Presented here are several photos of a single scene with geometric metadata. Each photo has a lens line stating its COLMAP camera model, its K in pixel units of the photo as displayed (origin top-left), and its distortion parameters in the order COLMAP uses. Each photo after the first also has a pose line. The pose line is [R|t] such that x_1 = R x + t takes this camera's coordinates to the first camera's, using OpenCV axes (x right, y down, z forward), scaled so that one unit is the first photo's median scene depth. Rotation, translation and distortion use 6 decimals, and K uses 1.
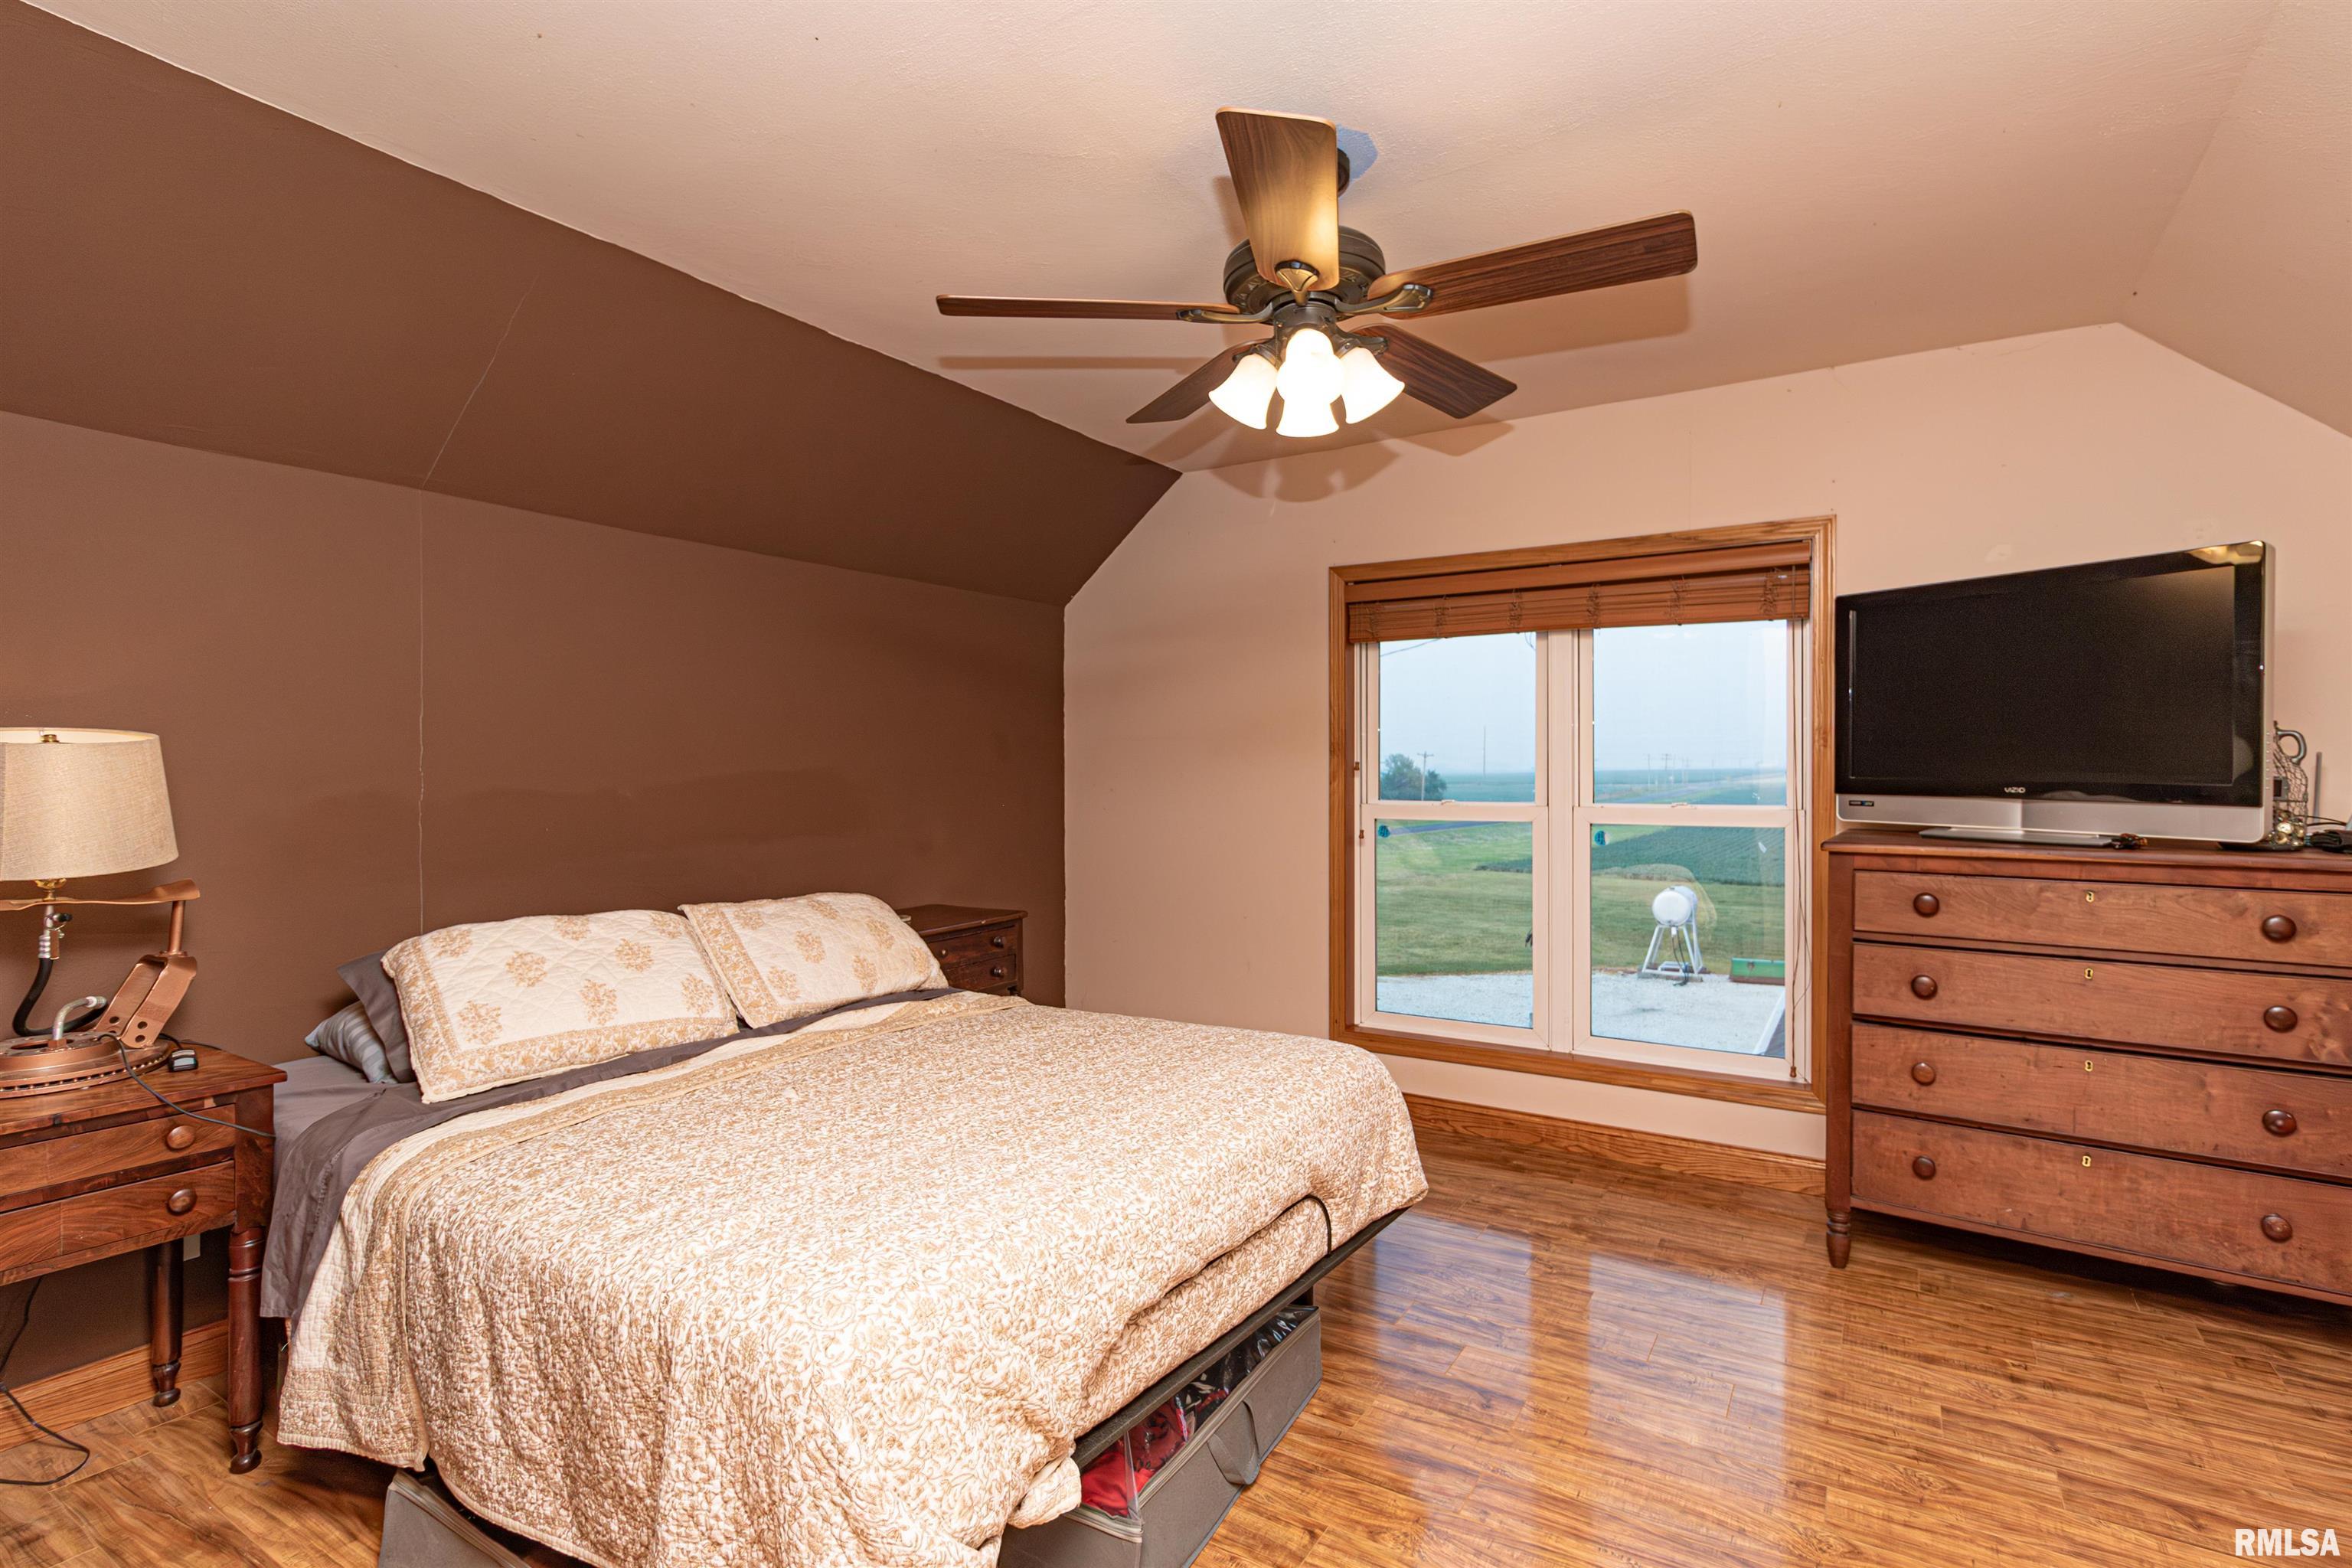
lens RADIAL K [[1113.3, 0, 1199.1], [0, 1113.3, 773.5], [0, 0, 1]] dist [-0.002807, 0.000203]
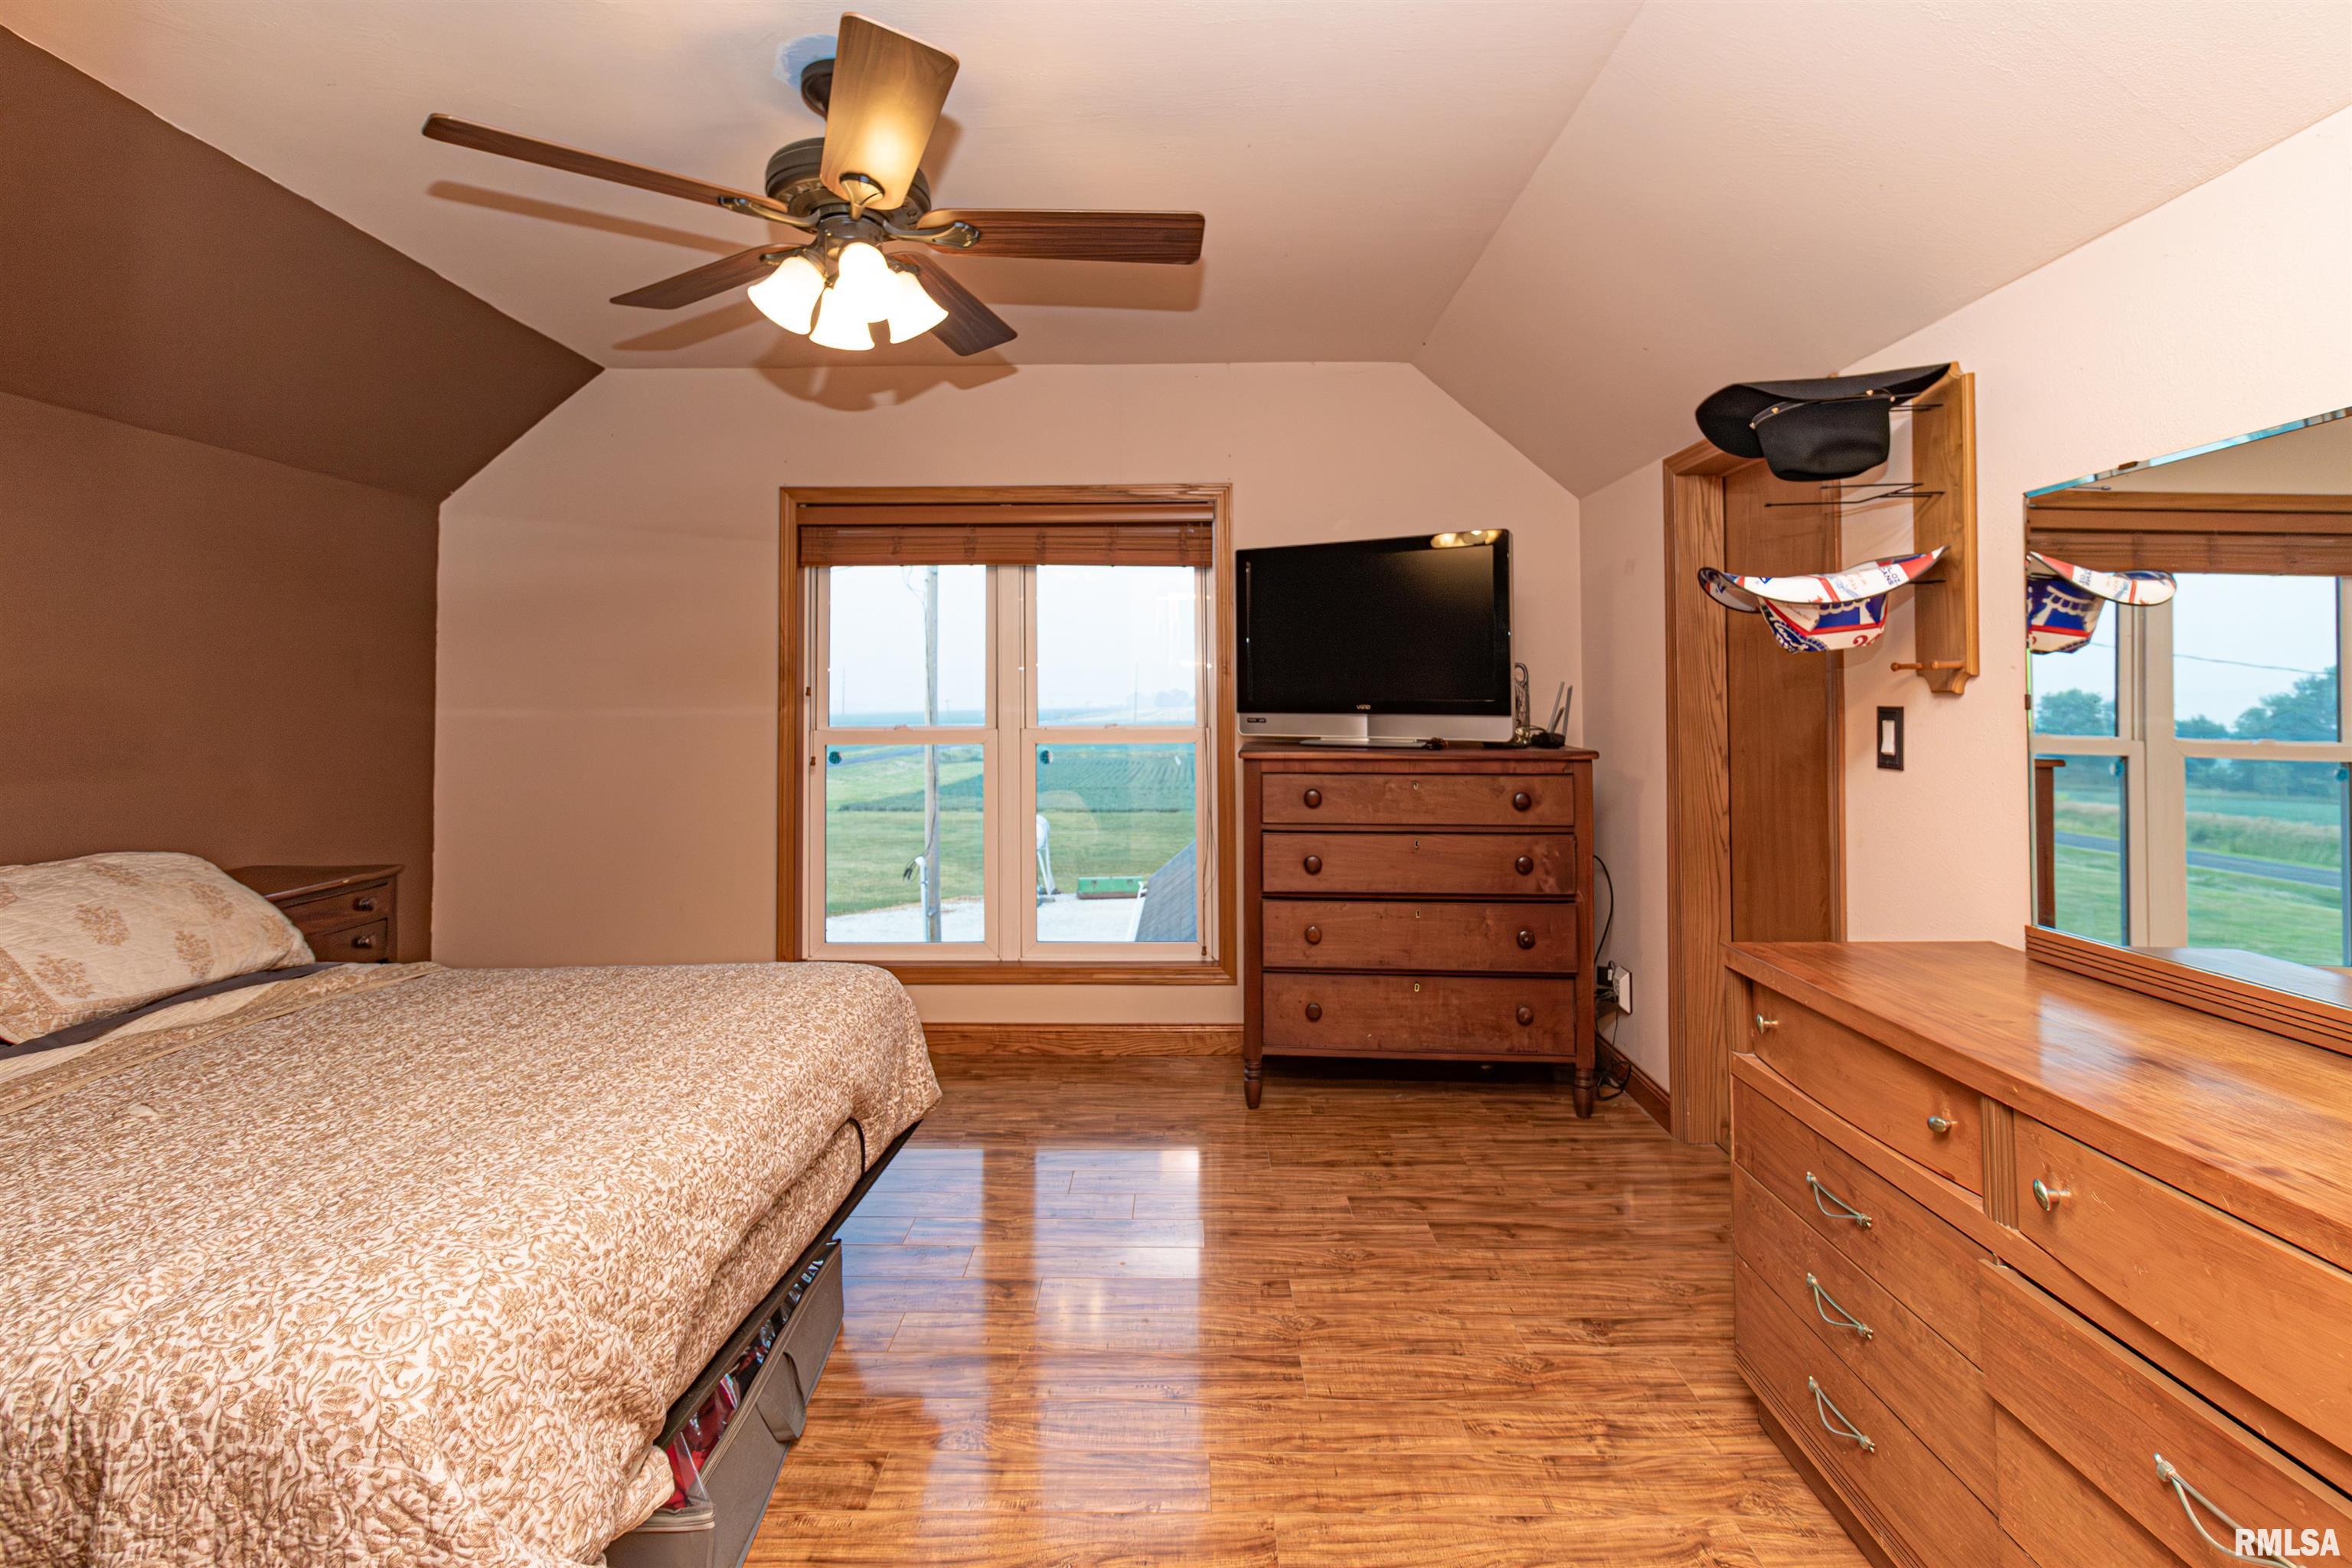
lens RADIAL K [[1104.7, 0, 1167.2], [0, 1104.7, 660.1], [0, 0, 1]] dist [-0.004719, -0.000217]
pose [[0.861048, 0.018869, 0.508173, -0.143434], [0.005642, 0.998895, -0.046651, 0.023415], [-0.508492, 0.043036, 0.859991, 0.010660]]
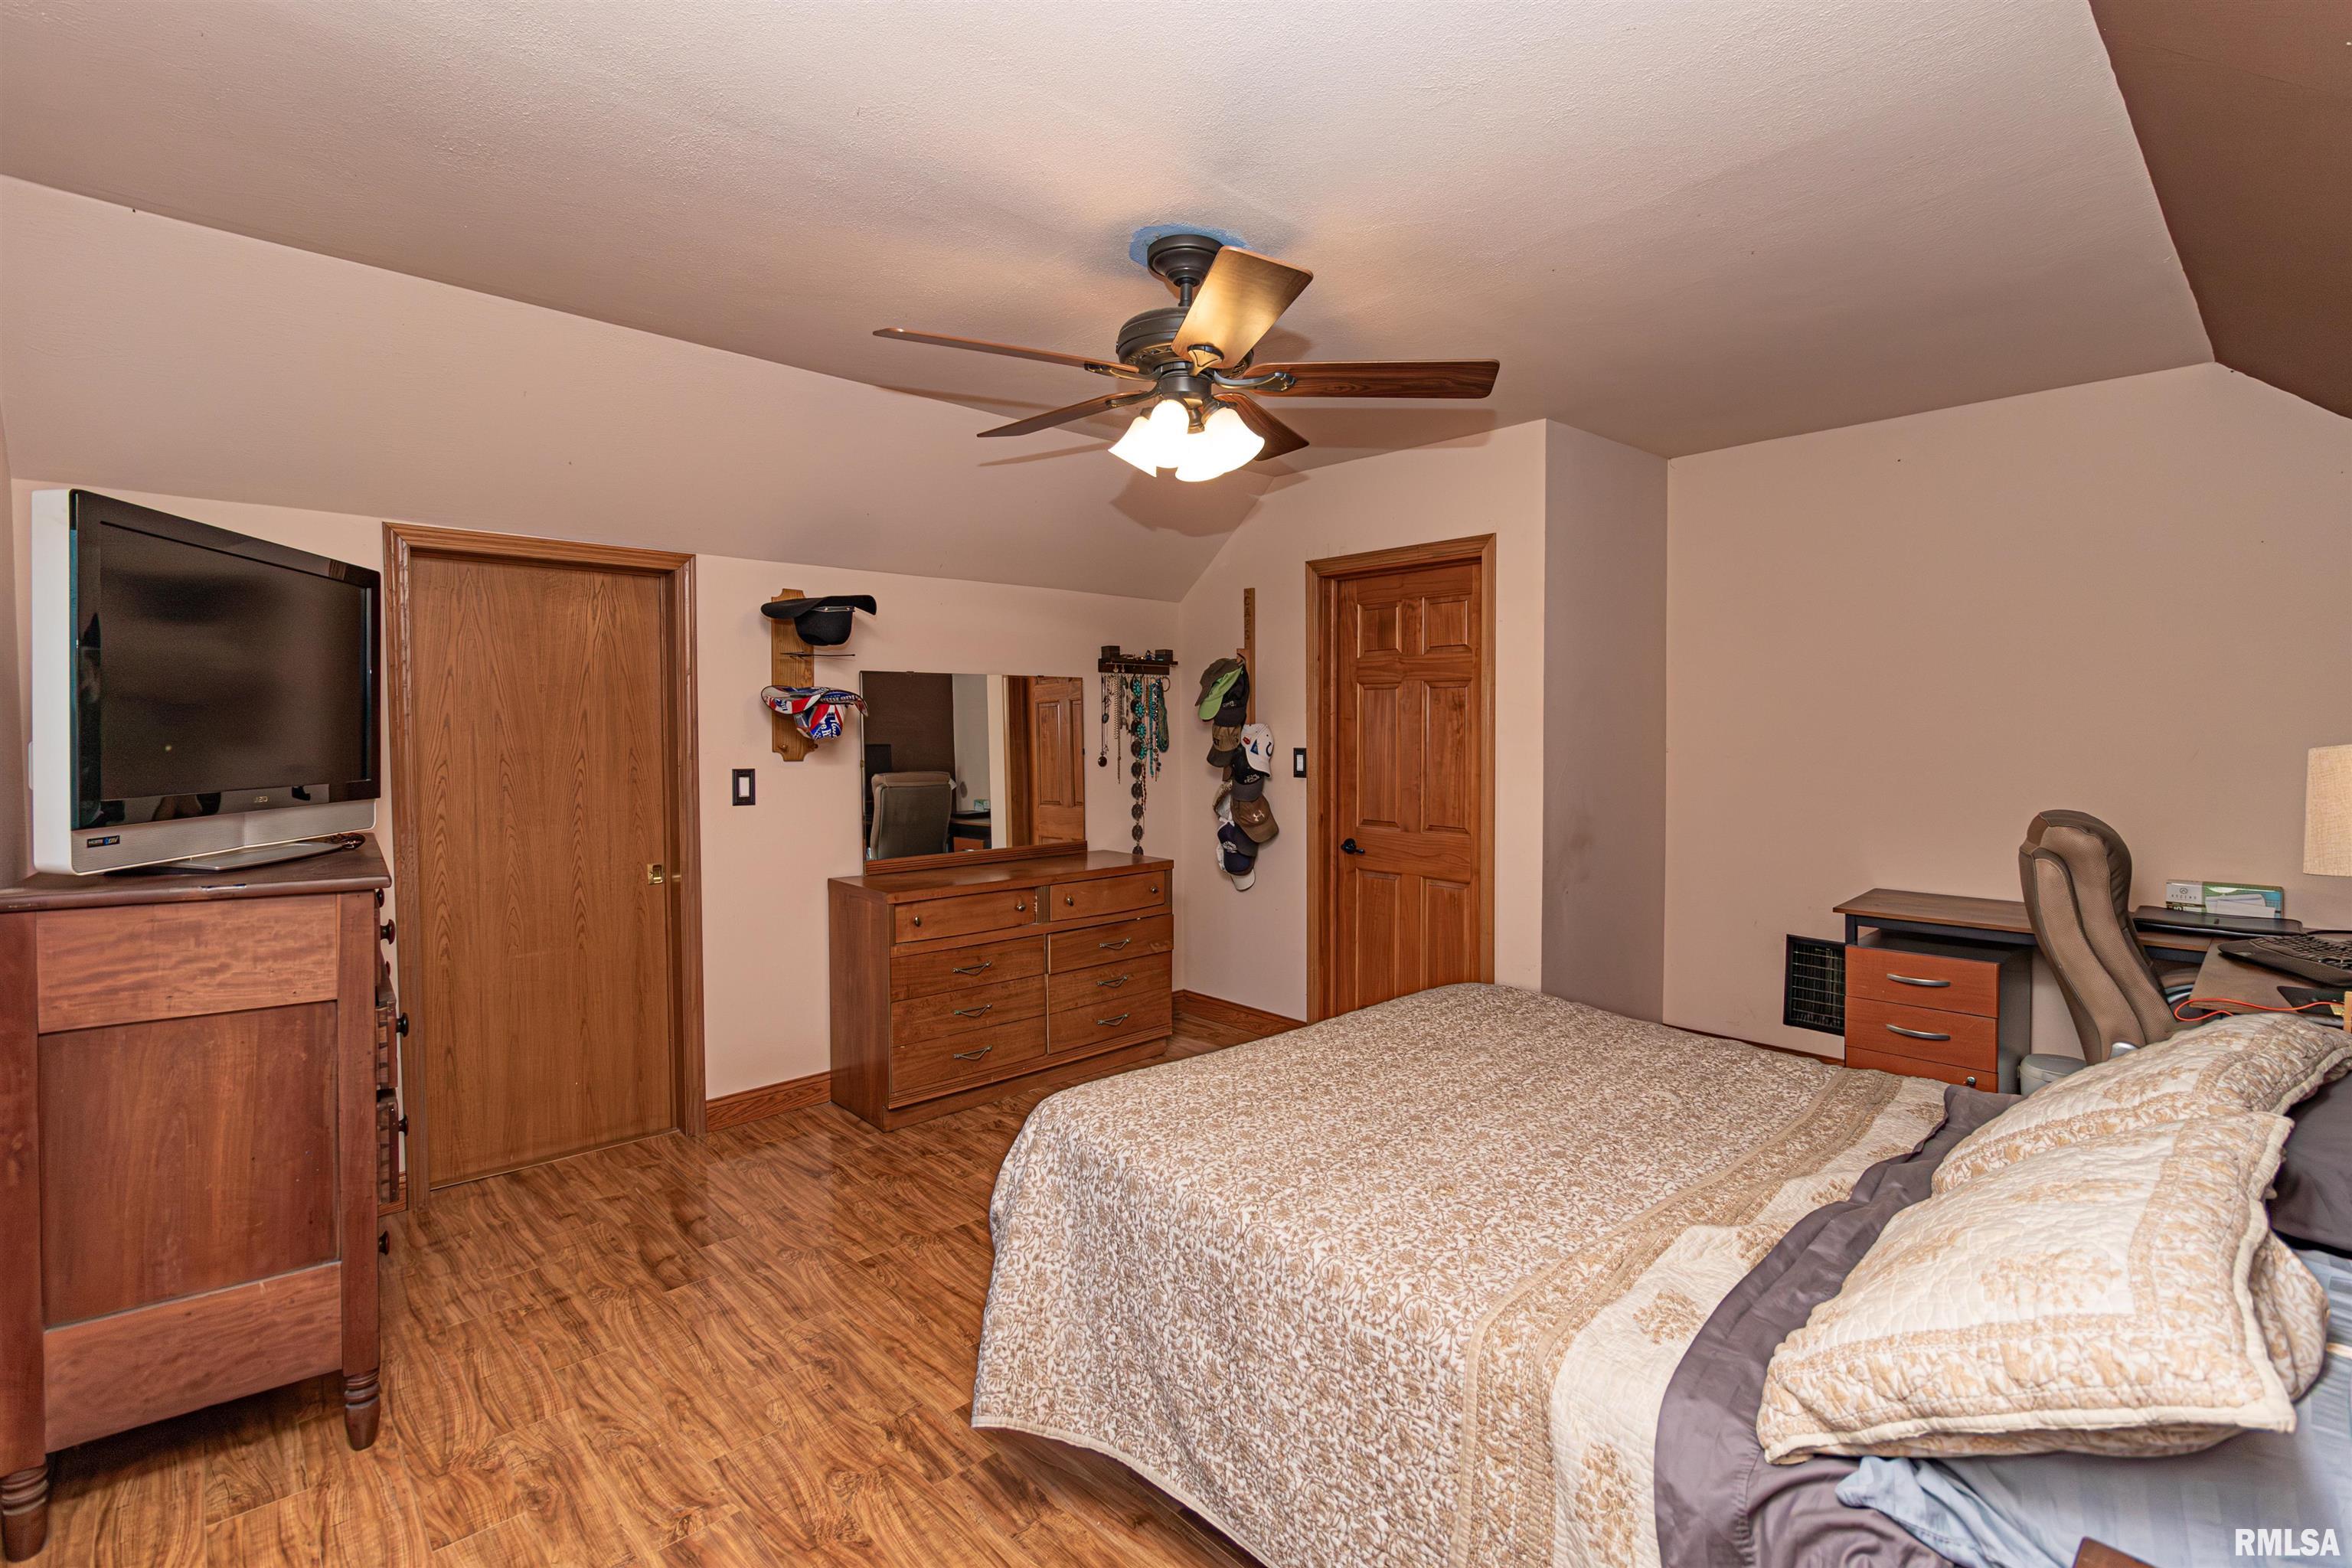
lens RADIAL K [[1113.3, 0, 1199.1], [0, 1113.3, 773.5], [0, 0, 1]] dist [-0.002807, 0.000203]
pose [[-0.967290, -0.003010, 0.253655, -0.192968], [0.010445, 0.998609, 0.051682, -0.049109], [-0.253458, 0.052640, -0.965913, 1.949219]]
